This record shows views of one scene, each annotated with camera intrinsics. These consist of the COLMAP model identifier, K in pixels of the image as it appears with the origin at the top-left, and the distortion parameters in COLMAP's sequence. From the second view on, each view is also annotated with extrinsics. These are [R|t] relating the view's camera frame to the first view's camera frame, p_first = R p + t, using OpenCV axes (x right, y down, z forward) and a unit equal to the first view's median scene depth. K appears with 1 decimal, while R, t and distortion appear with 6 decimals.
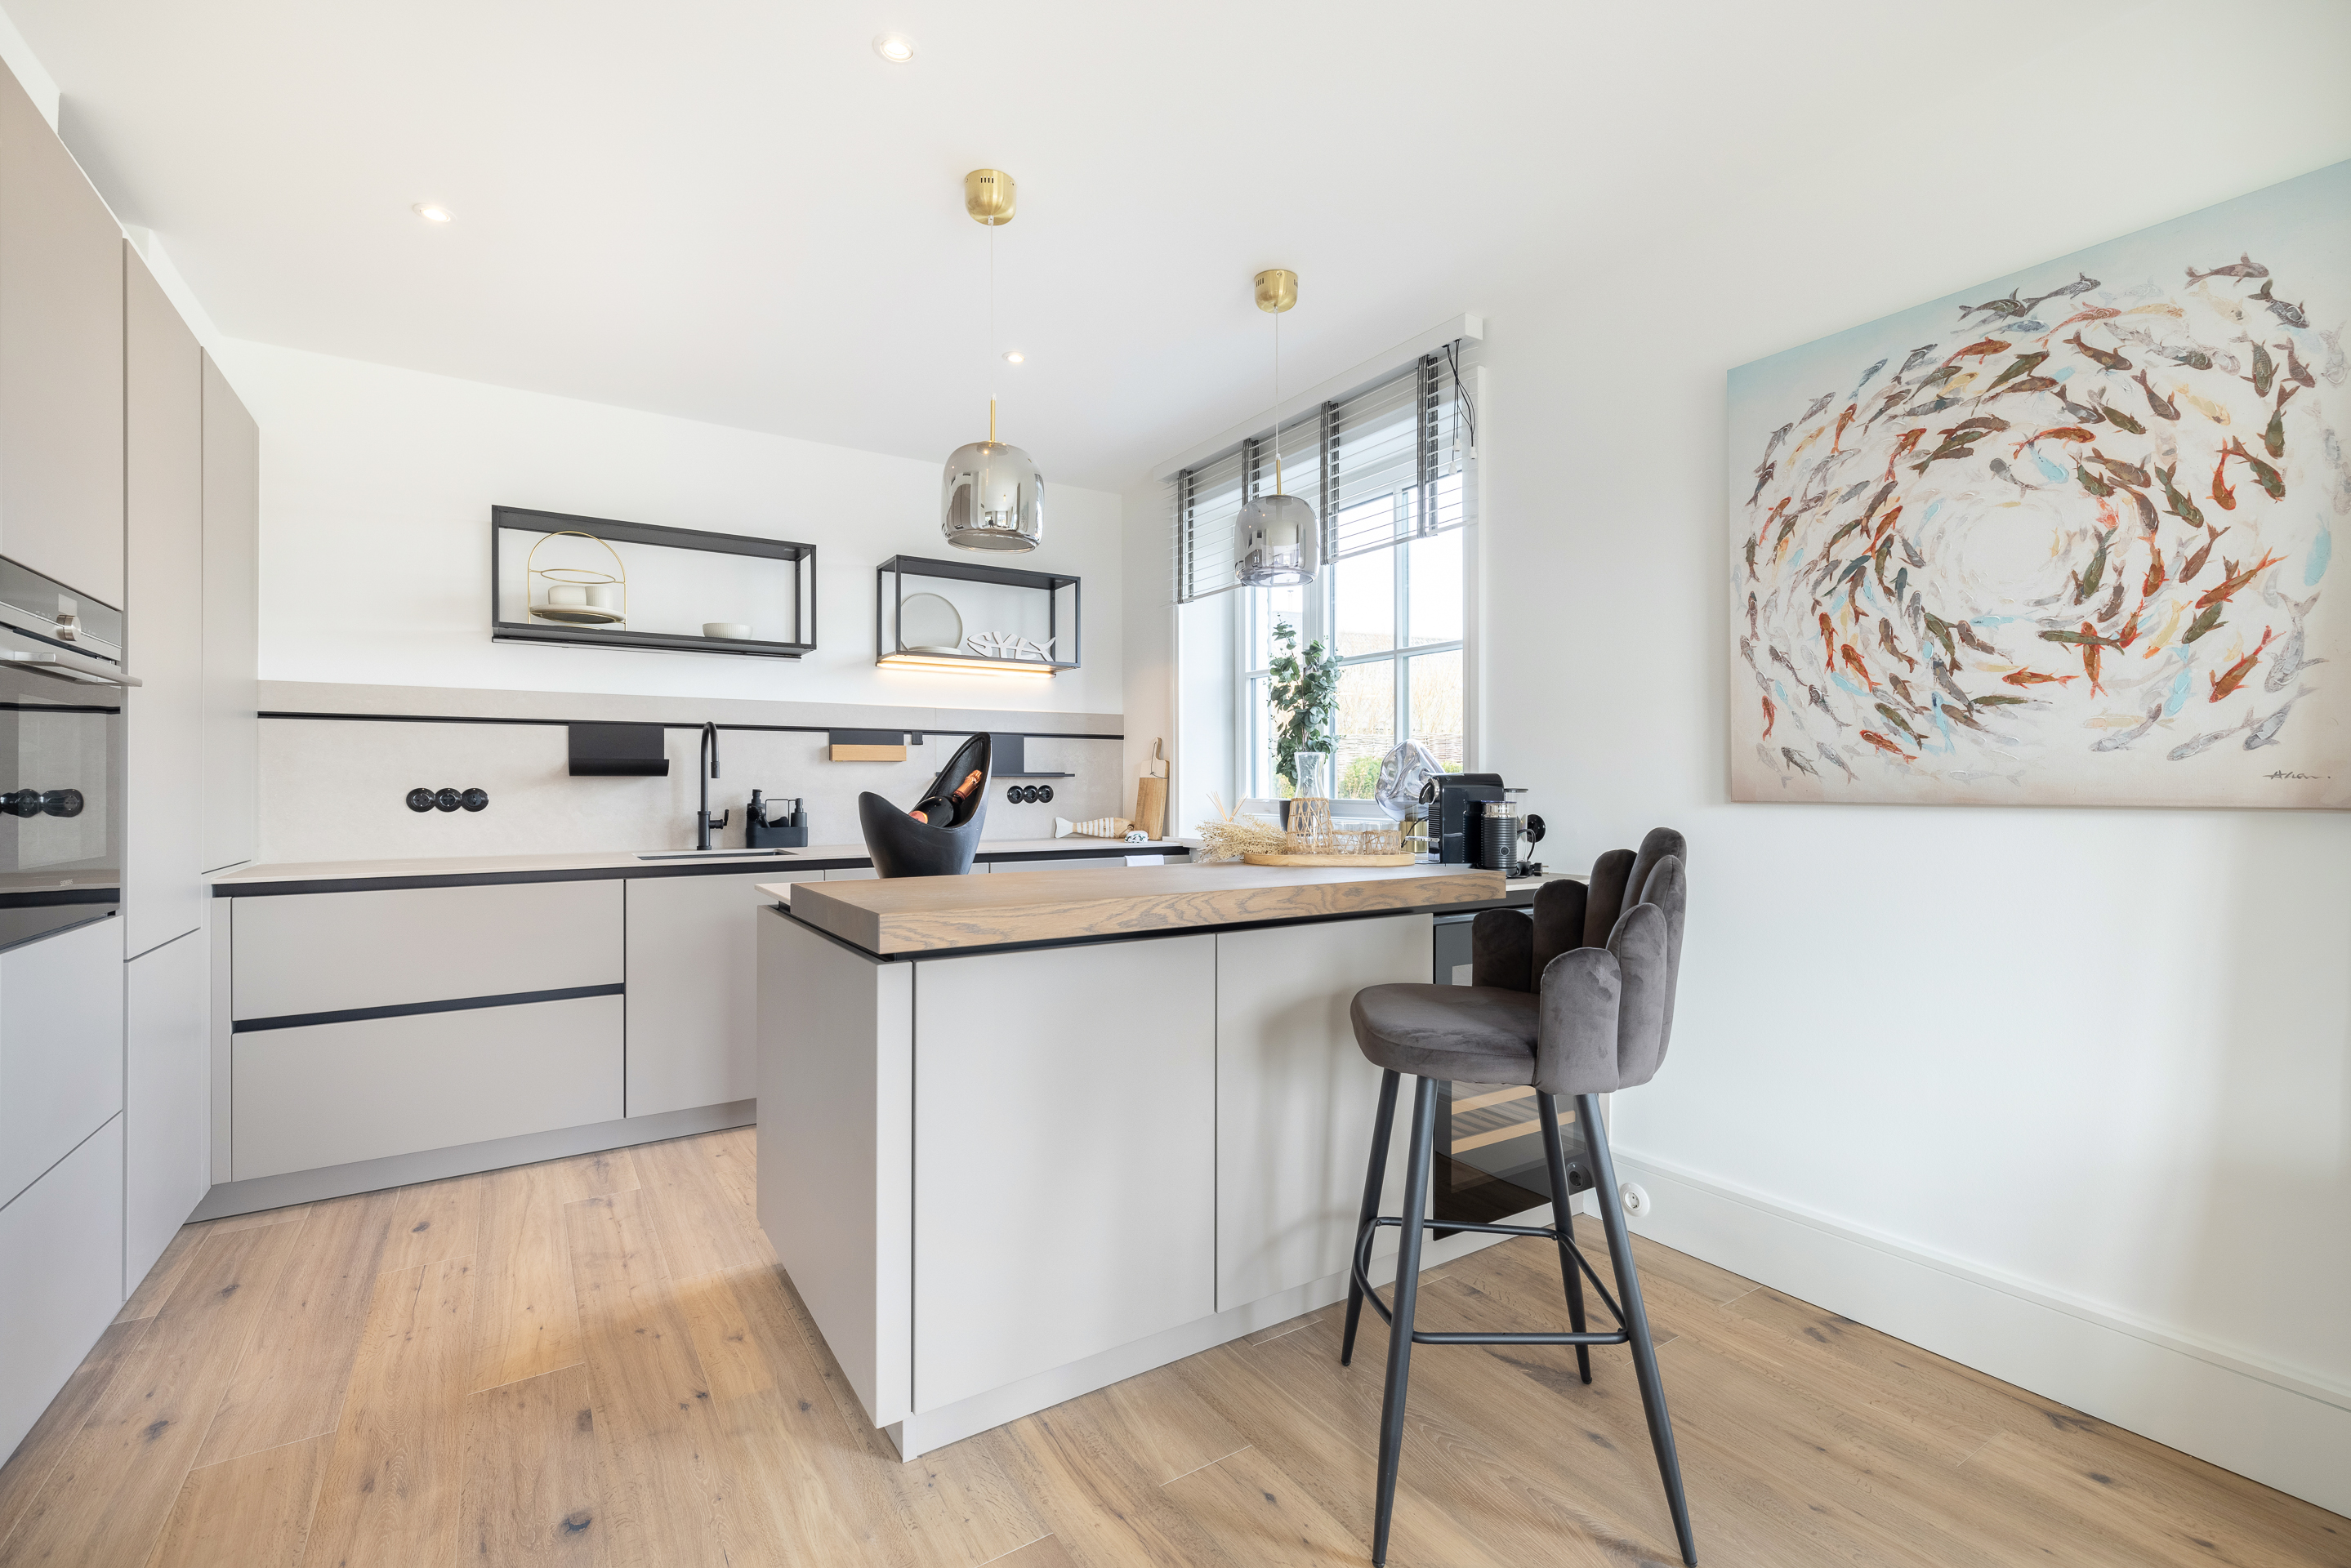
lens RADIAL K [[1005.7, 0, 1134.7], [0, 1005.7, 778.2], [0, 0, 1]] dist [0.001492, 0.000787]
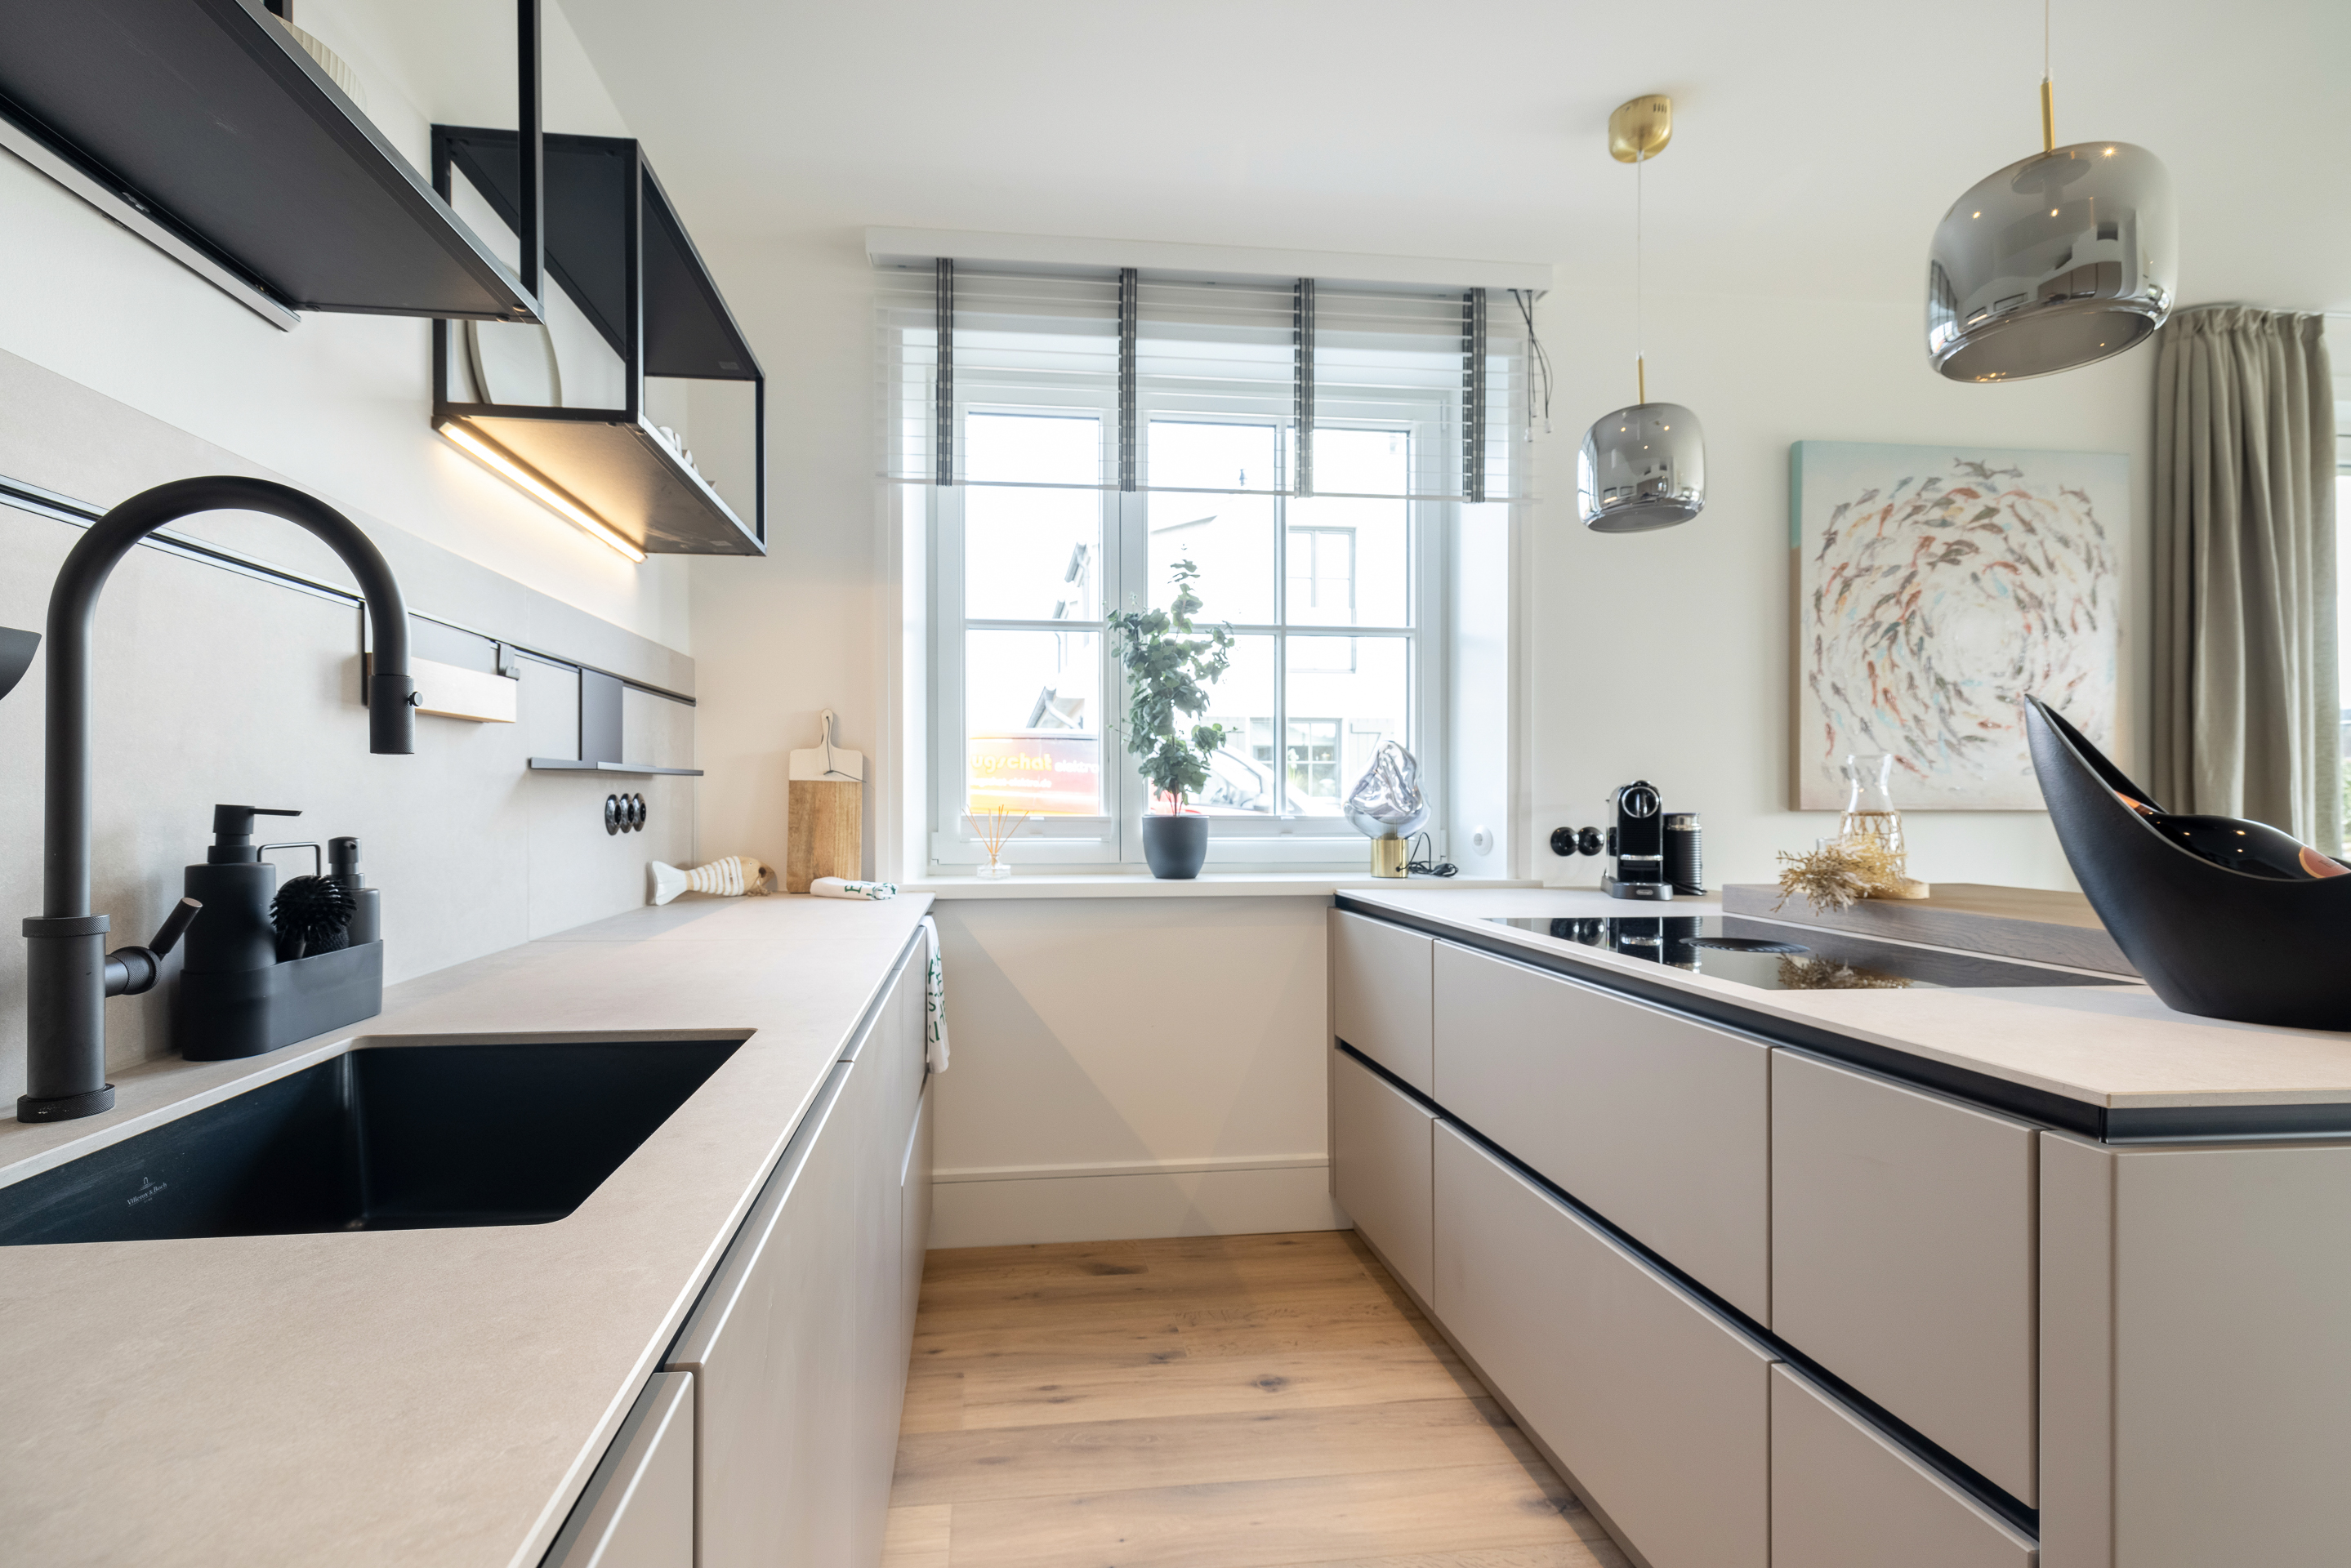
lens RADIAL K [[1005.7, 0, 1175.0], [0, 1005.7, 792.1], [0, 0, 1]] dist [0.001492, 0.000787]
pose [[0.438653, 0.007996, 0.898621, -0.879213], [-0.007840, 0.999956, -0.005070, 0.014879], [-0.898622, -0.004822, 0.438697, 1.294999]]
